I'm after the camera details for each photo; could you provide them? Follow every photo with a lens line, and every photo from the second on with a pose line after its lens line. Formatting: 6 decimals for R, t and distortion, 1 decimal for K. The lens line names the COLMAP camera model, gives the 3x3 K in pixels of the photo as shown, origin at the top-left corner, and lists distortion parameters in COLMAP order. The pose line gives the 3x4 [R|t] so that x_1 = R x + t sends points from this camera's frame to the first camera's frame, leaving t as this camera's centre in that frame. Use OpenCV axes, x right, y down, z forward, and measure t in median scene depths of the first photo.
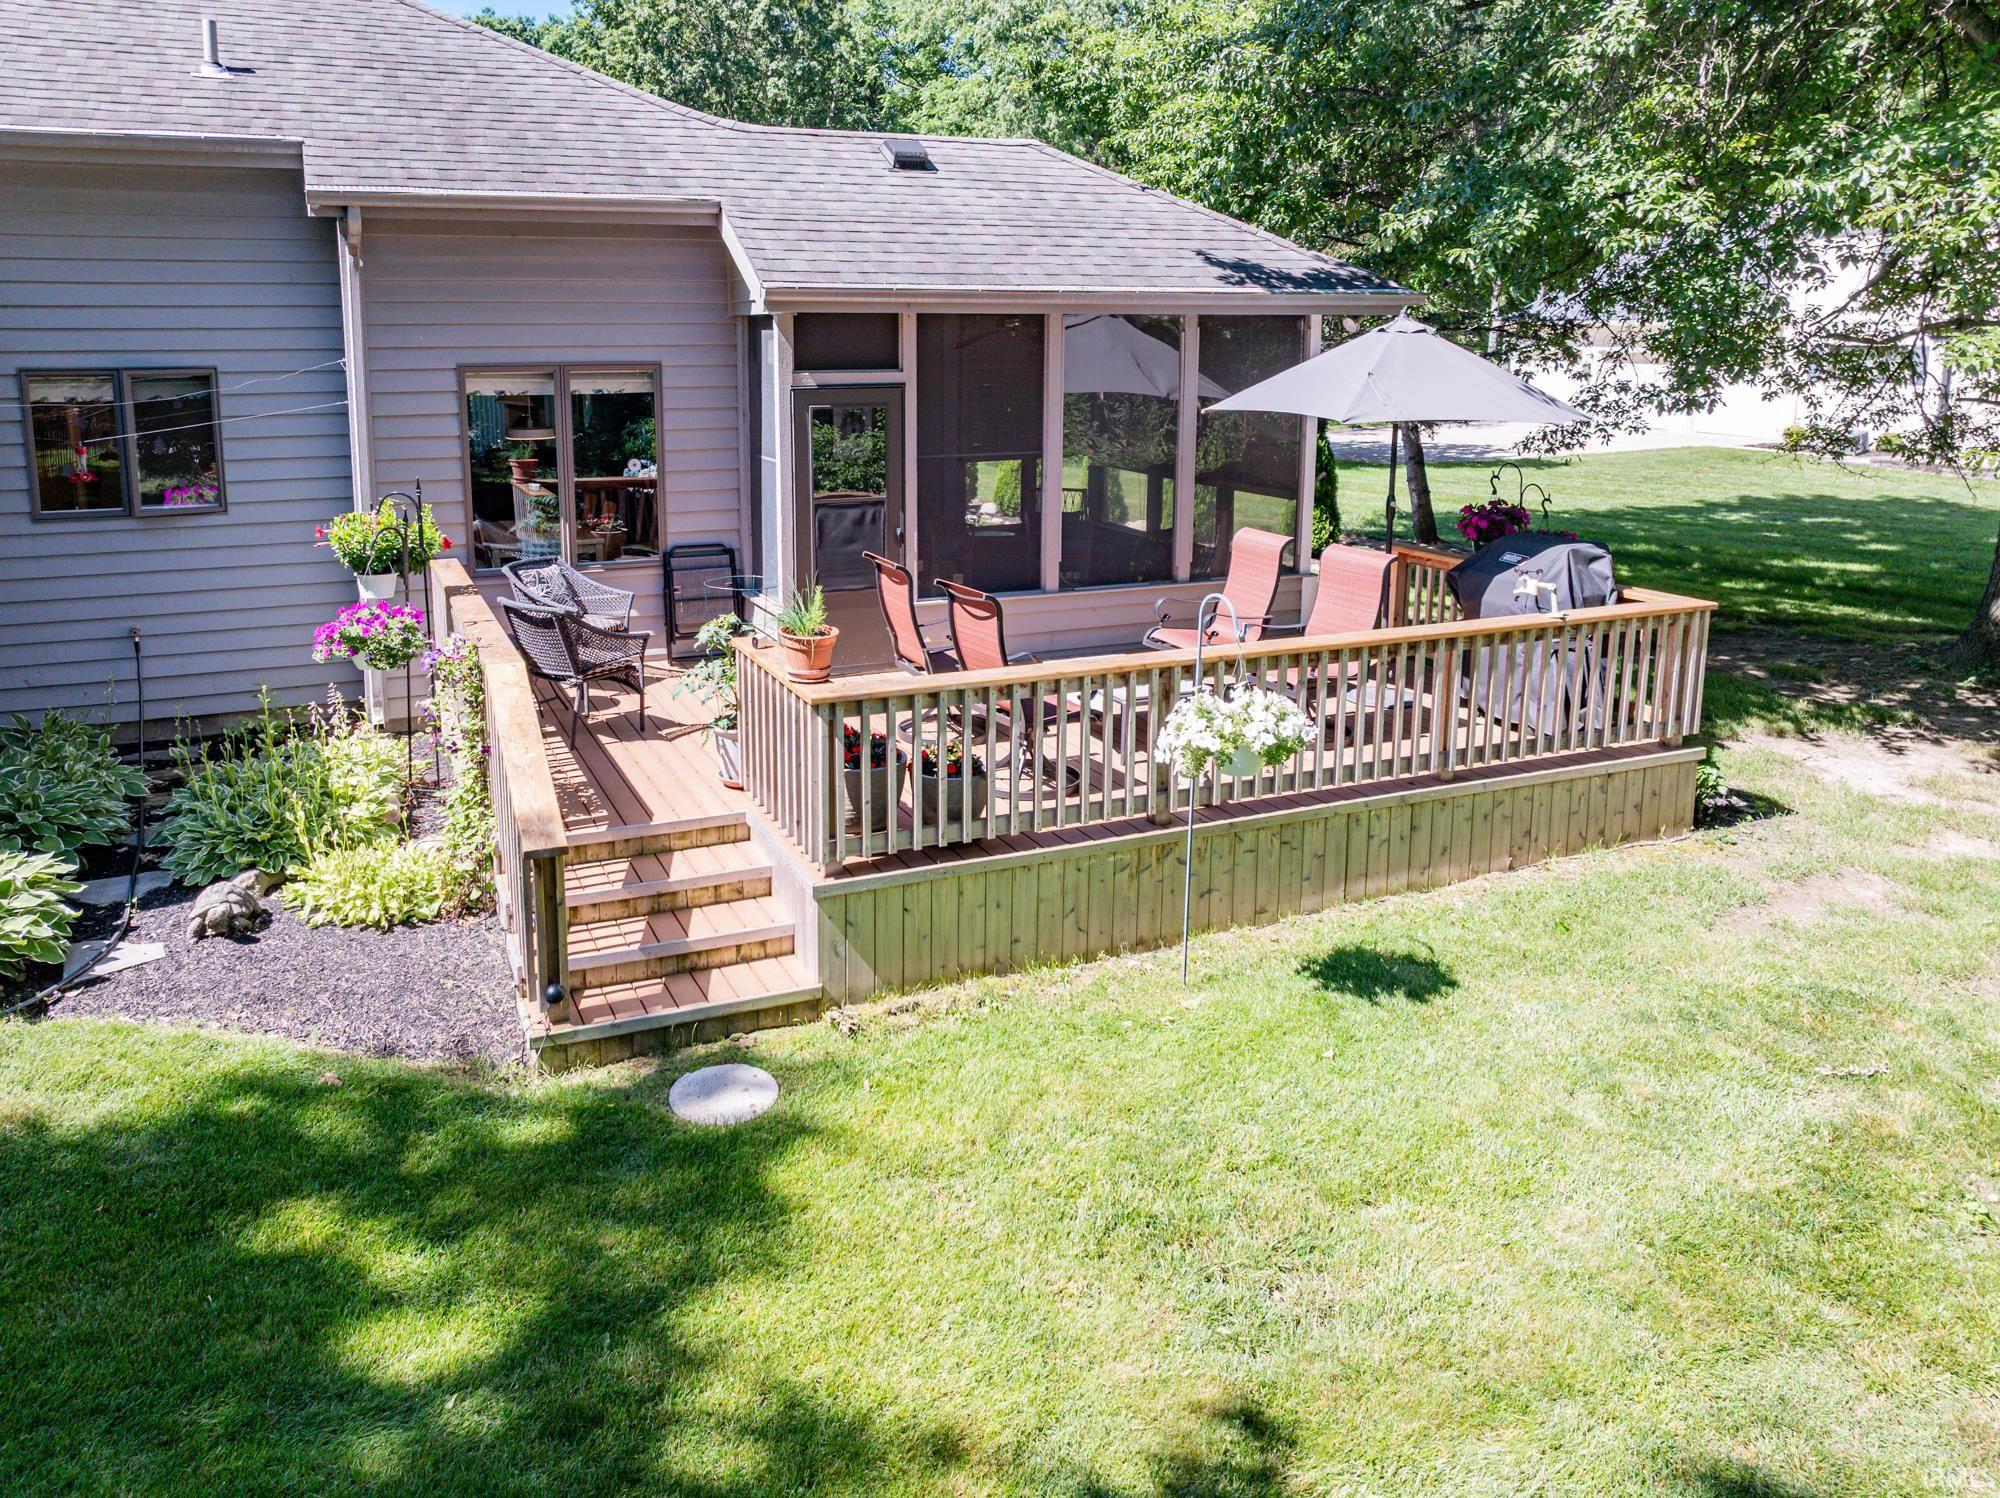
lens RADIAL K [[1786.7, 0, 1000.0], [0, 1786.7, 749.0], [0, 0, 1]] dist [-0.012783, -0.011991]
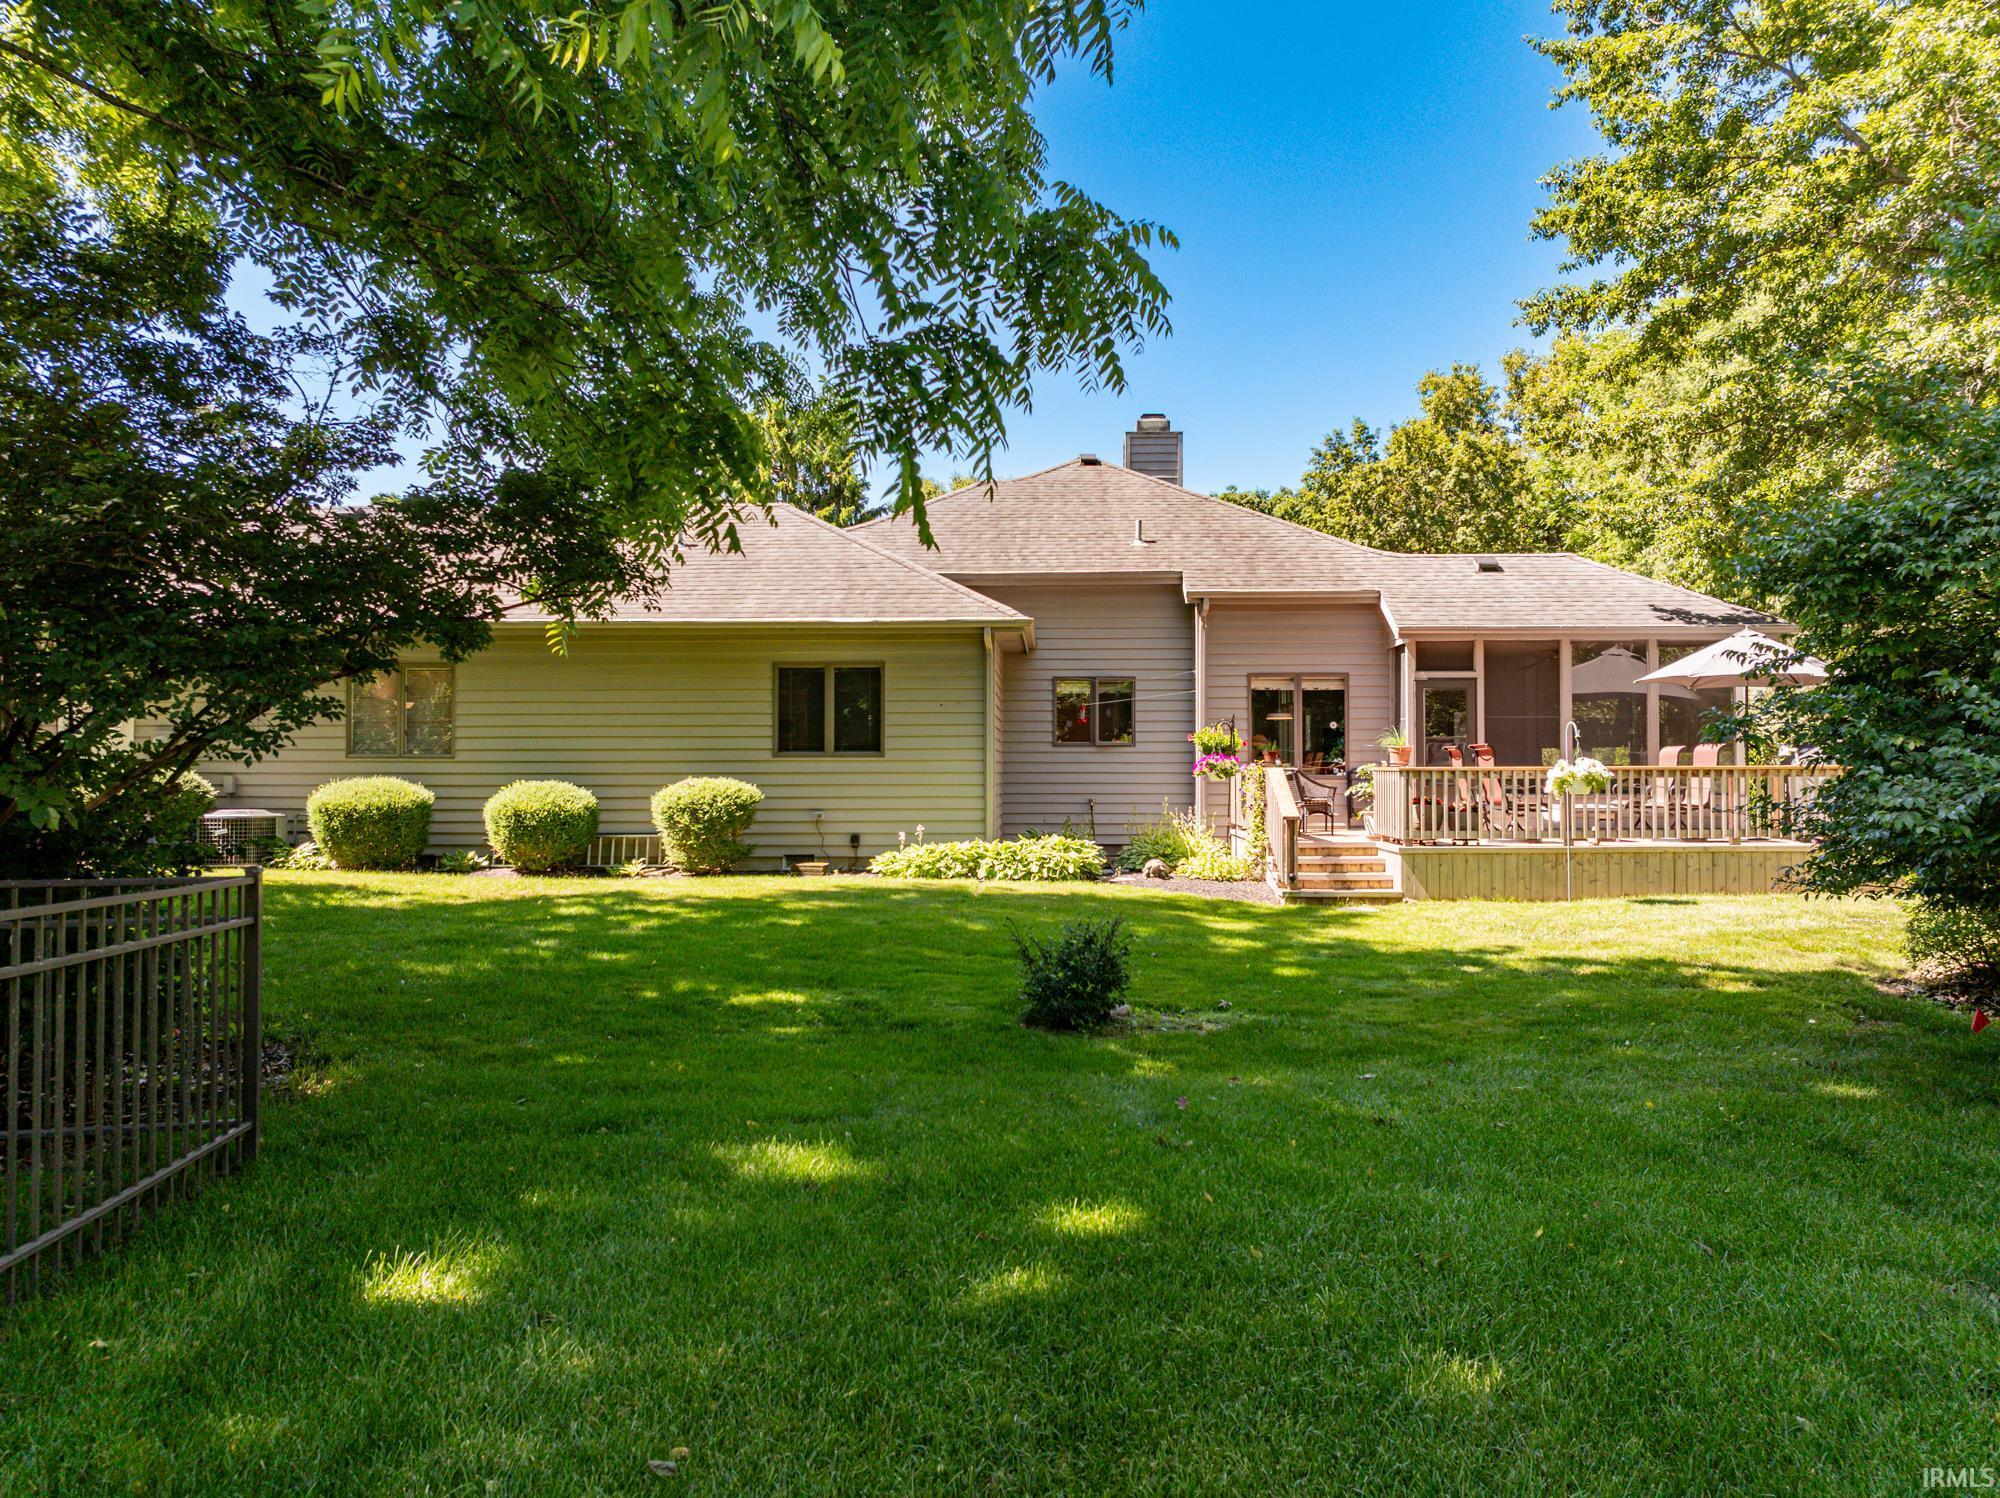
lens RADIAL K [[1786.7, 0, 1000.0], [0, 1786.7, 749.0], [0, 0, 1]] dist [-0.012783, -0.011991]
pose [[0.924777, -0.020934, -0.379934, 0.171593], [-0.070309, 0.971891, -0.224686, 0.287363], [0.373958, 0.234497, 0.897311, -0.758137]]
